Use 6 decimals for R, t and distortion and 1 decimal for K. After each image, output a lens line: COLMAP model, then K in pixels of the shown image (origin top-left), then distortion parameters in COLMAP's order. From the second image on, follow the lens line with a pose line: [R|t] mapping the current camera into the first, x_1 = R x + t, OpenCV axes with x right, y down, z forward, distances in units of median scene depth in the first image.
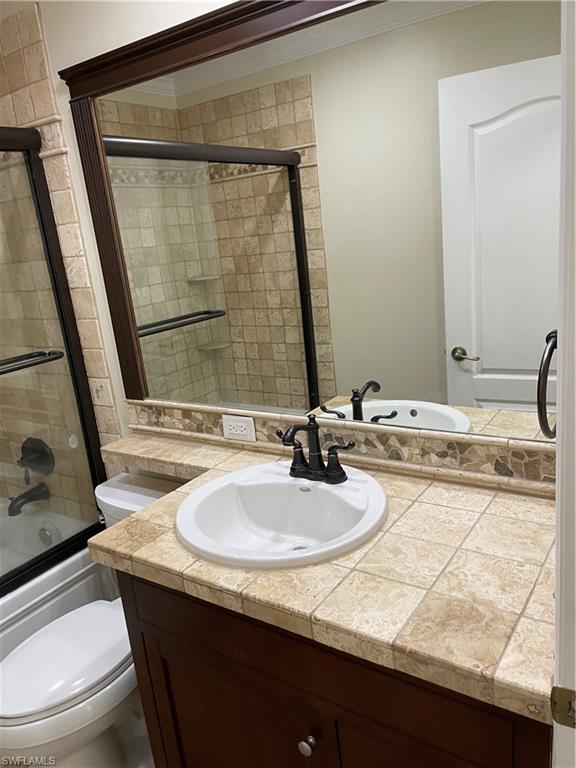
lens RADIAL K [[590.5, 0, 291.7], [0, 590.5, 386.6], [0, 0, 1]] dist [0.071372, -0.099629]
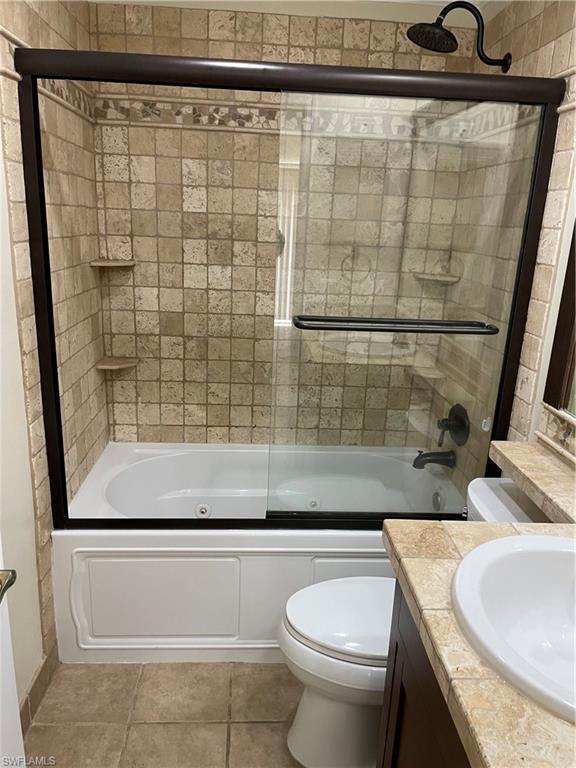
lens RADIAL K [[590.5, 0, 288.2], [0, 590.5, 384.7], [0, 0, 1]] dist [0.071372, -0.099629]
pose [[0.575521, 0.337646, -0.744830, 0.140727], [-0.300475, 0.934387, 0.191402, -0.055601], [0.760586, 0.113647, 0.639214, 0.174365]]
